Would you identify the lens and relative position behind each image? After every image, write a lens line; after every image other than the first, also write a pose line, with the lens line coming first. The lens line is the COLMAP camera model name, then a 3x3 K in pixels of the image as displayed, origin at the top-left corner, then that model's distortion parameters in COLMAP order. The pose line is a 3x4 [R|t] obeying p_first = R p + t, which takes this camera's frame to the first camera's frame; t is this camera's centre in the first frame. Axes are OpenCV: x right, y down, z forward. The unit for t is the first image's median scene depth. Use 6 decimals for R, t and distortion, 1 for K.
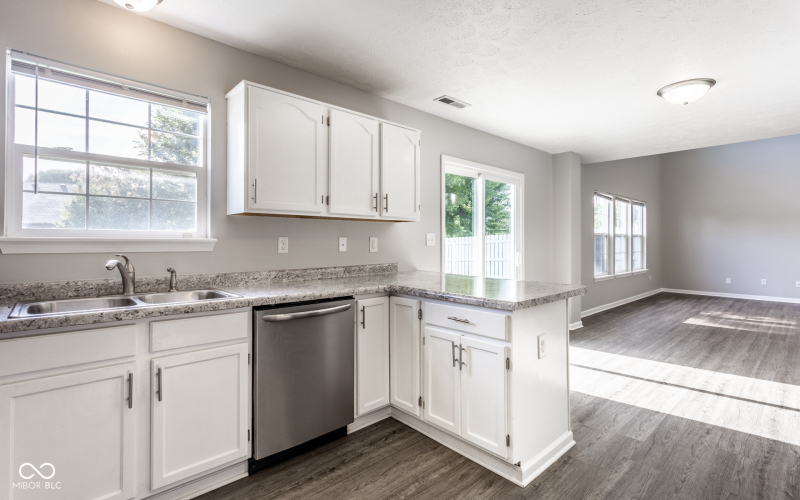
lens RADIAL K [[386.3, 0, 397.8], [0, 386.3, 237.5], [0, 0, 1]] dist [0.010009, 0.000394]
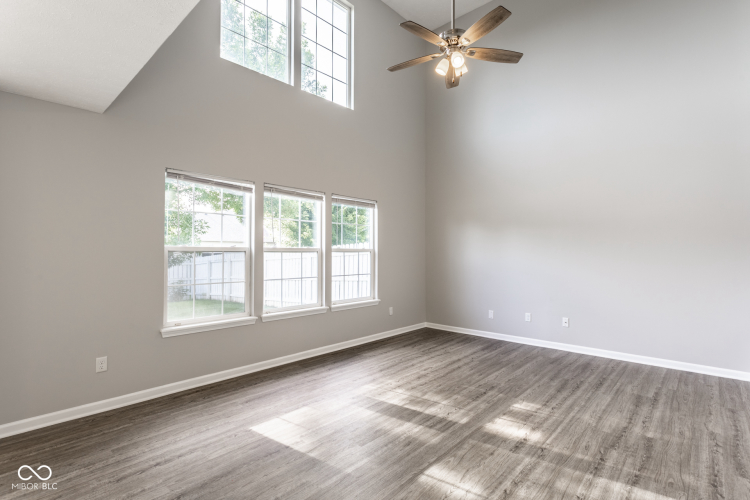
lens RADIAL K [[354.6, 0, 374.3], [0, 354.6, 241.0], [0, 0, 1]] dist [-0.000387, -0.000220]
pose [[0.997299, -0.005017, 0.073272, 0.625504], [0.007631, 0.999343, -0.035427, 0.000879], [-0.073046, 0.035890, 0.996683, 0.396790]]
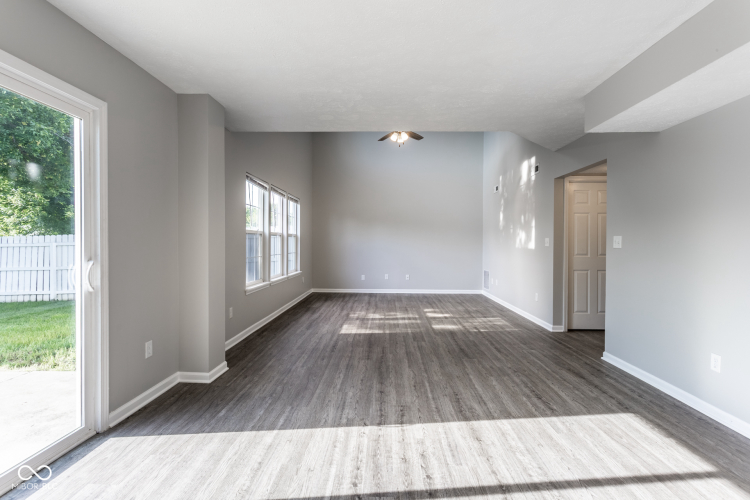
lens RADIAL K [[367.2, 0, 375.0], [0, 367.2, 250.0], [0, 0, 1]] dist [-0.000841, -0.000263]
pose [[0.700691, -0.014323, 0.713321, 0.146068], [-0.007737, 0.999587, 0.027671, 0.005053], [-0.713423, -0.024908, 0.700291, 0.270010]]
